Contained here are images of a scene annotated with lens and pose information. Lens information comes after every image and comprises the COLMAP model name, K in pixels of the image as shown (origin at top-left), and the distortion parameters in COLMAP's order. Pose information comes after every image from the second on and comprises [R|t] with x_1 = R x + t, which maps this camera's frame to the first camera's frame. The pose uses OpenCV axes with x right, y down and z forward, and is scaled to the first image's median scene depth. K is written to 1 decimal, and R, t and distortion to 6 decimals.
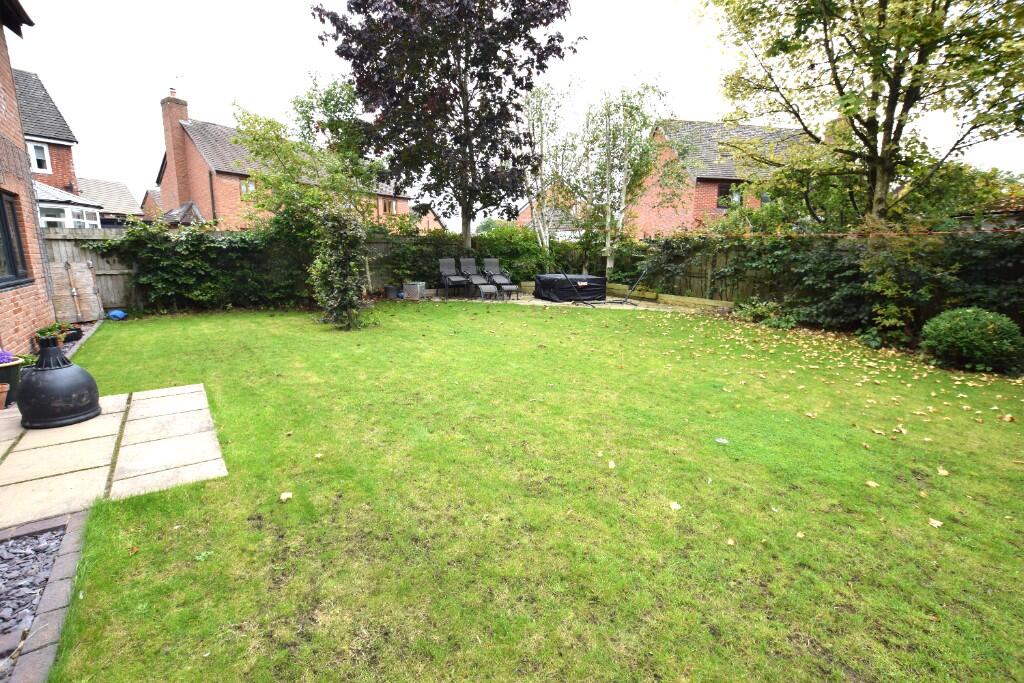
lens RADIAL K [[447.0, 0, 512.9], [0, 447.0, 340.0], [0, 0, 1]] dist [-0.027803, 0.001277]
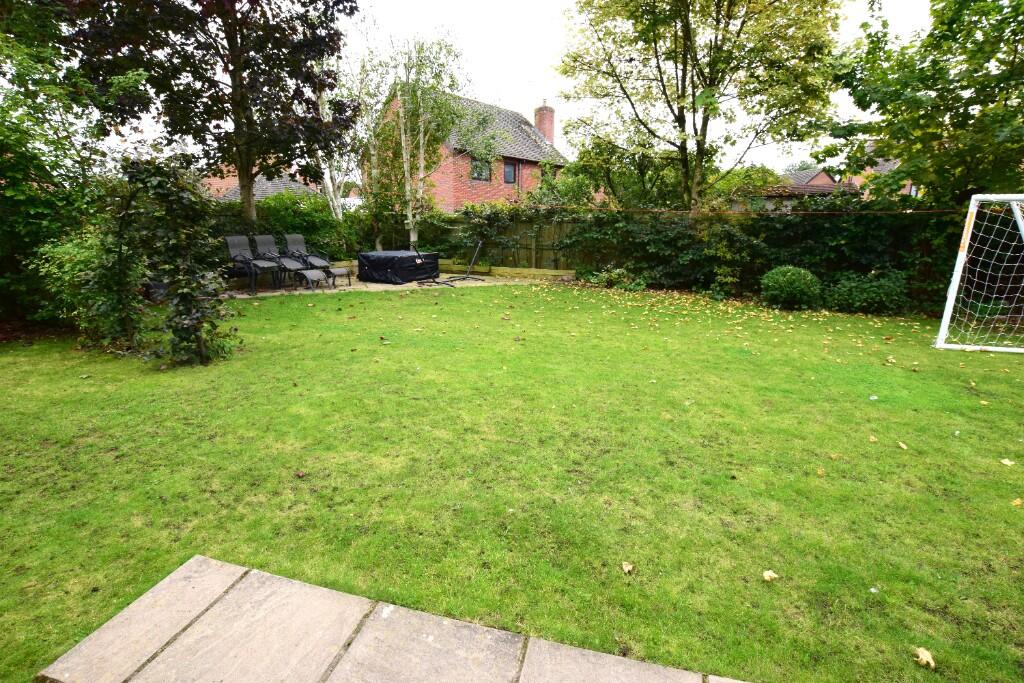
lens RADIAL K [[447.0, 0, 512.4], [0, 447.0, 342.2], [0, 0, 1]] dist [-0.027803, 0.001277]
pose [[0.784719, -0.161748, 0.598375, -0.474218], [0.119423, 0.986719, 0.110109, -0.078660], [-0.608238, -0.014945, 0.793614, 0.337414]]
